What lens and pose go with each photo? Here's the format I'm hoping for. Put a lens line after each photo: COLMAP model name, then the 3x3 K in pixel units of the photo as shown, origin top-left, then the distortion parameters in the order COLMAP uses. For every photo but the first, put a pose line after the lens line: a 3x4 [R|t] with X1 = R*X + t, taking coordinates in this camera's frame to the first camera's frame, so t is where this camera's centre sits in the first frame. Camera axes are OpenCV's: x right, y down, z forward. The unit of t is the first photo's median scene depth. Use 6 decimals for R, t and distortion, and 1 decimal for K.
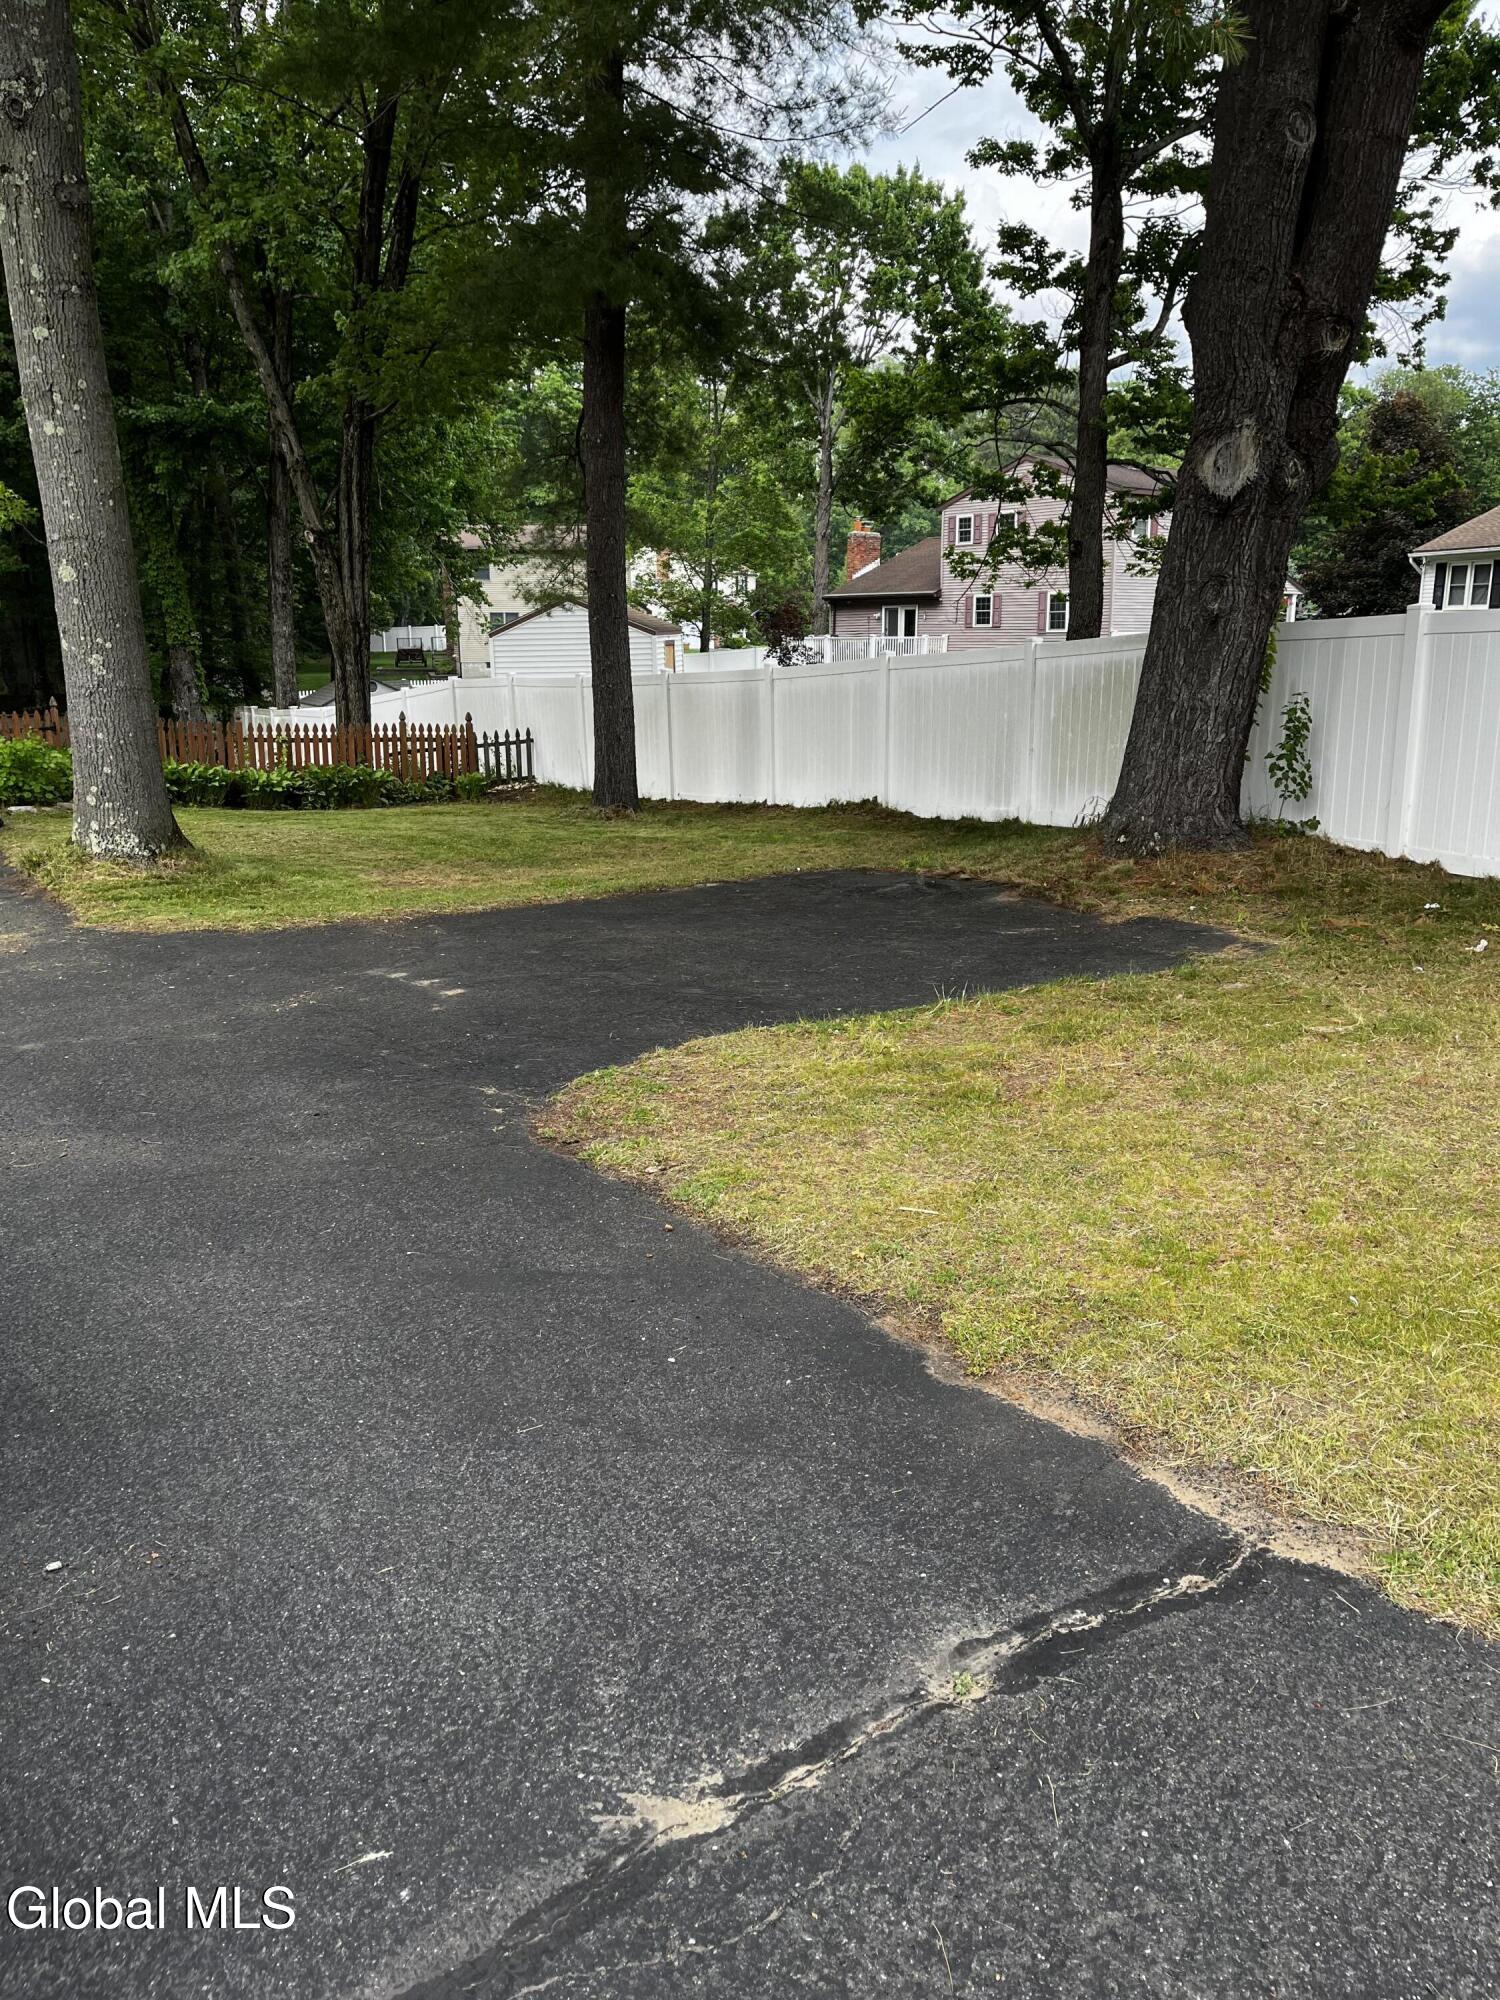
lens RADIAL K [[1518.1, 0, 753.6], [0, 1518.1, 998.5], [0, 0, 1]] dist [0.033081, 0.002514]
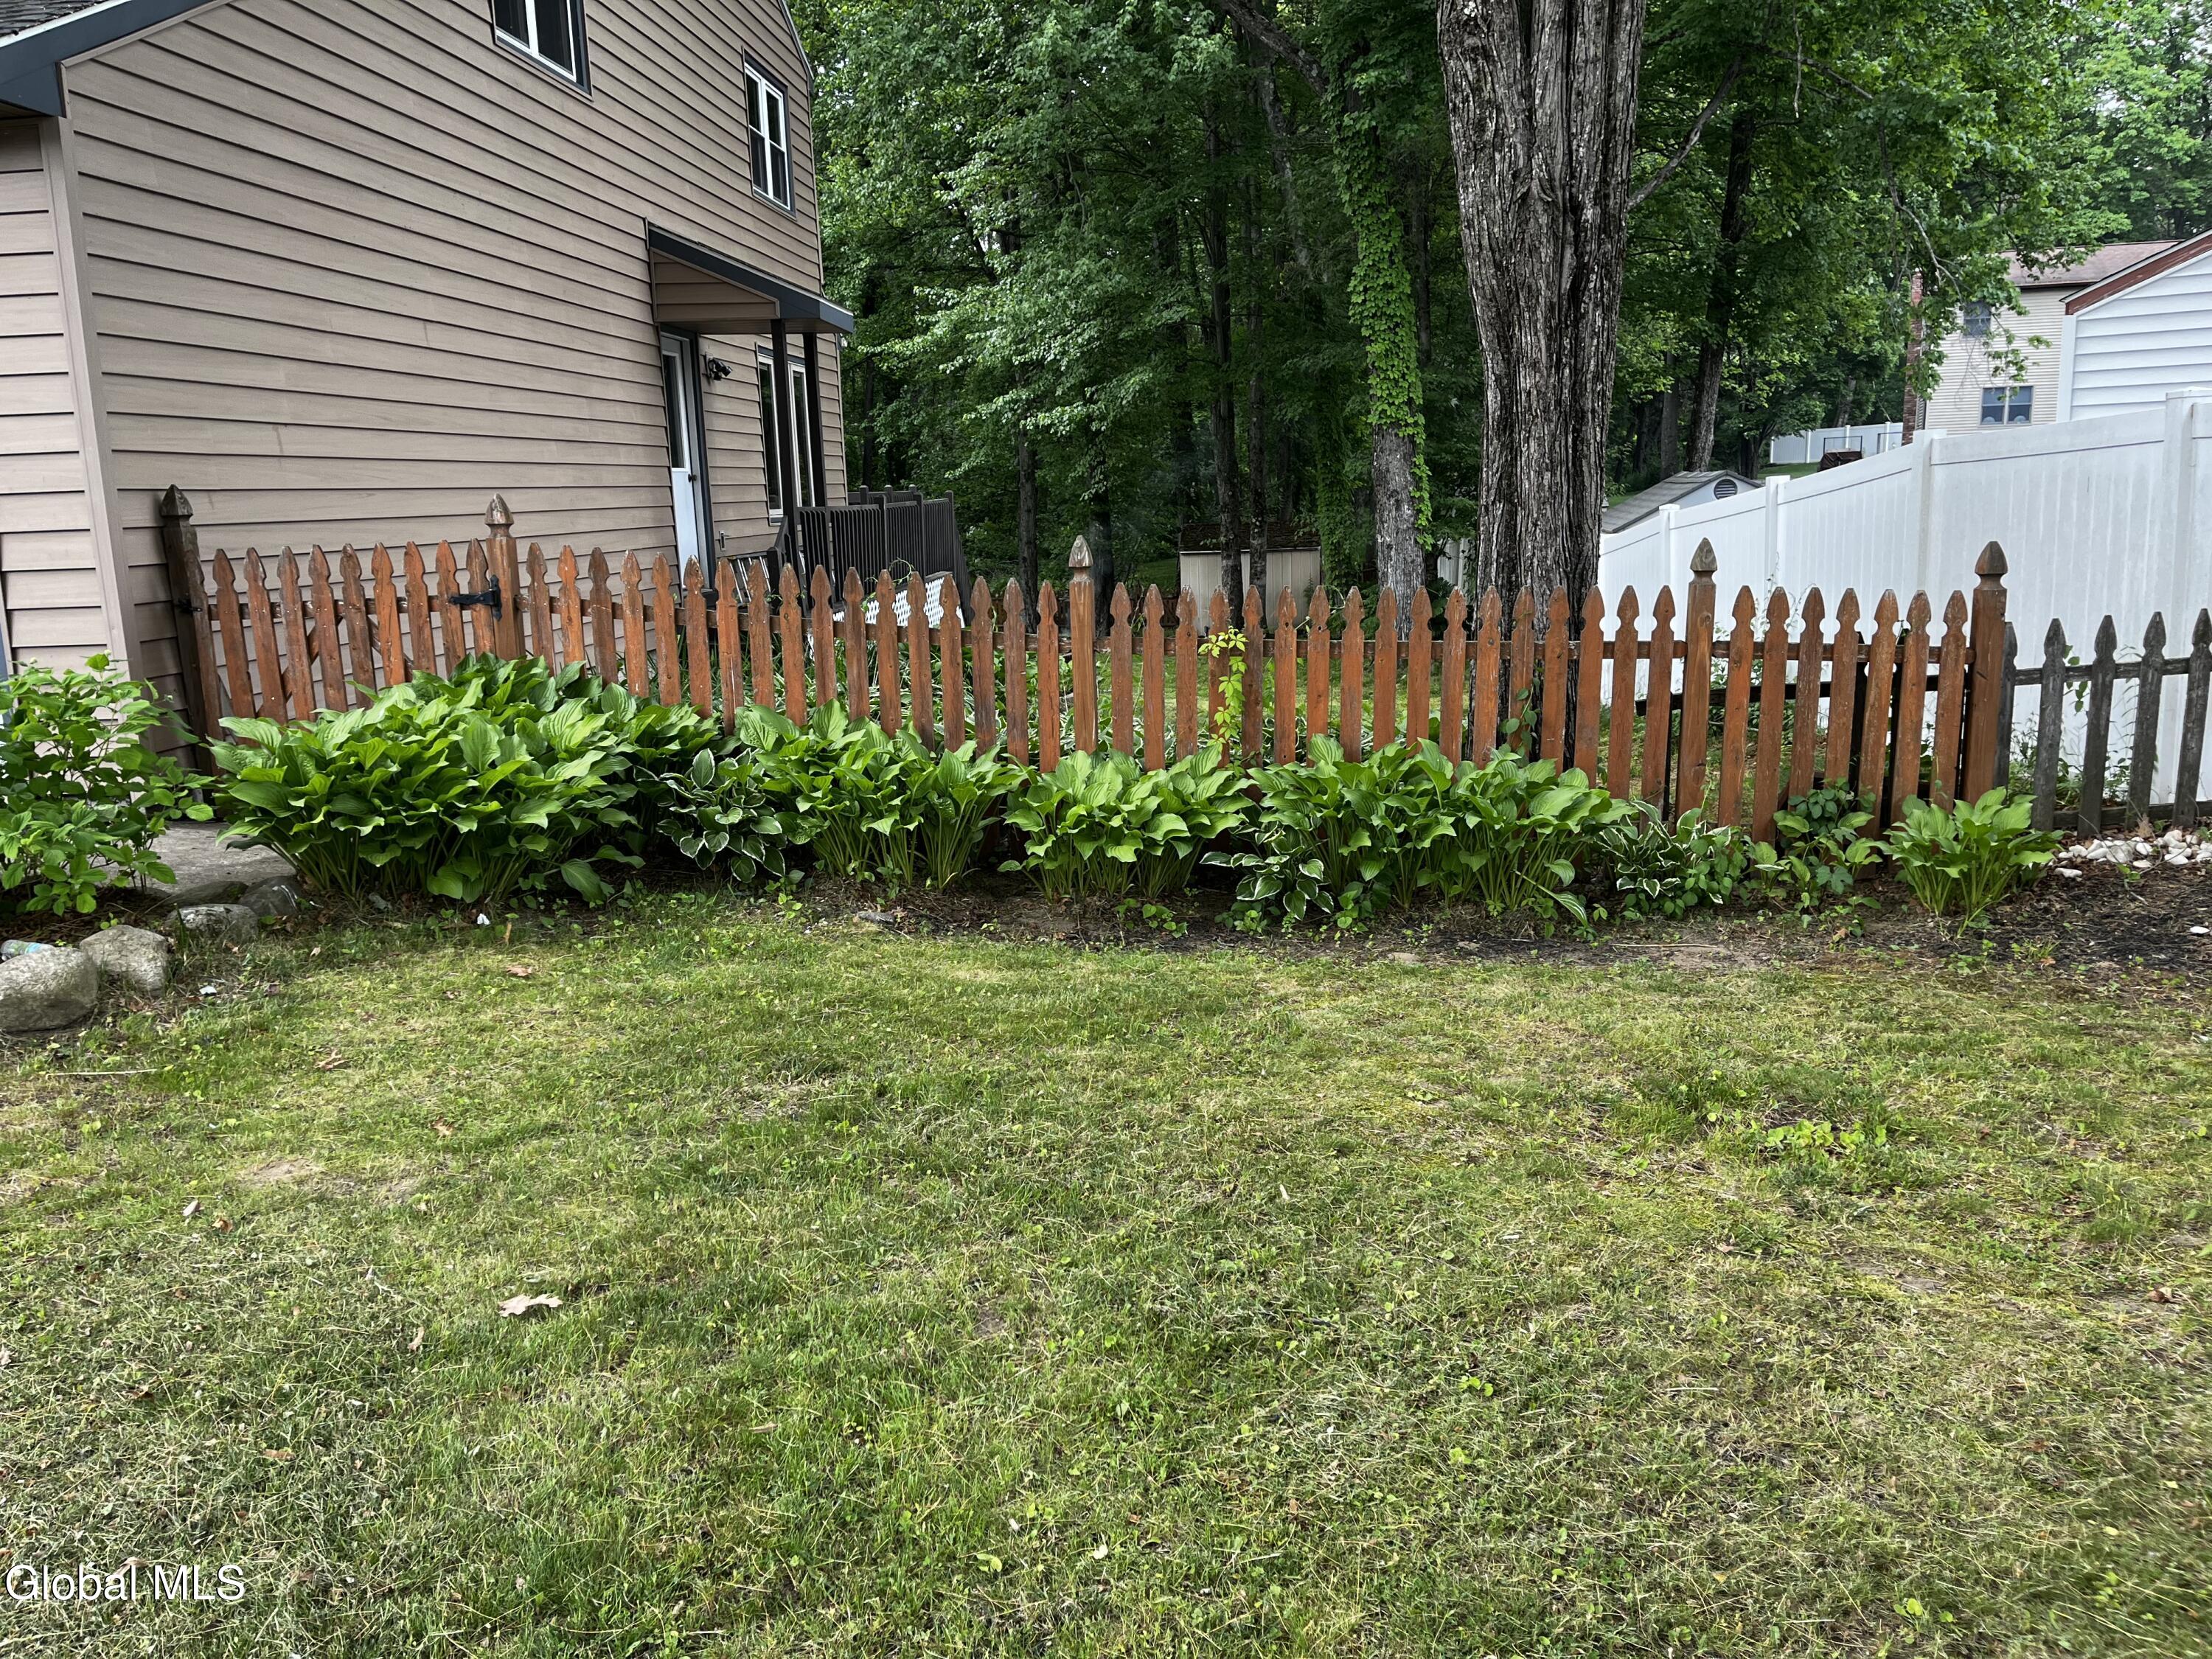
lens RADIAL K [[1679.0, 0, 1110.0], [0, 1679.0, 831.3], [0, 0, 1]] dist [0.033081, 0.002514]
pose [[0.813576, 0.102713, -0.572314, -0.144132], [-0.112591, 0.993474, 0.018244, -0.132766], [0.570453, 0.049594, 0.819832, 0.707238]]
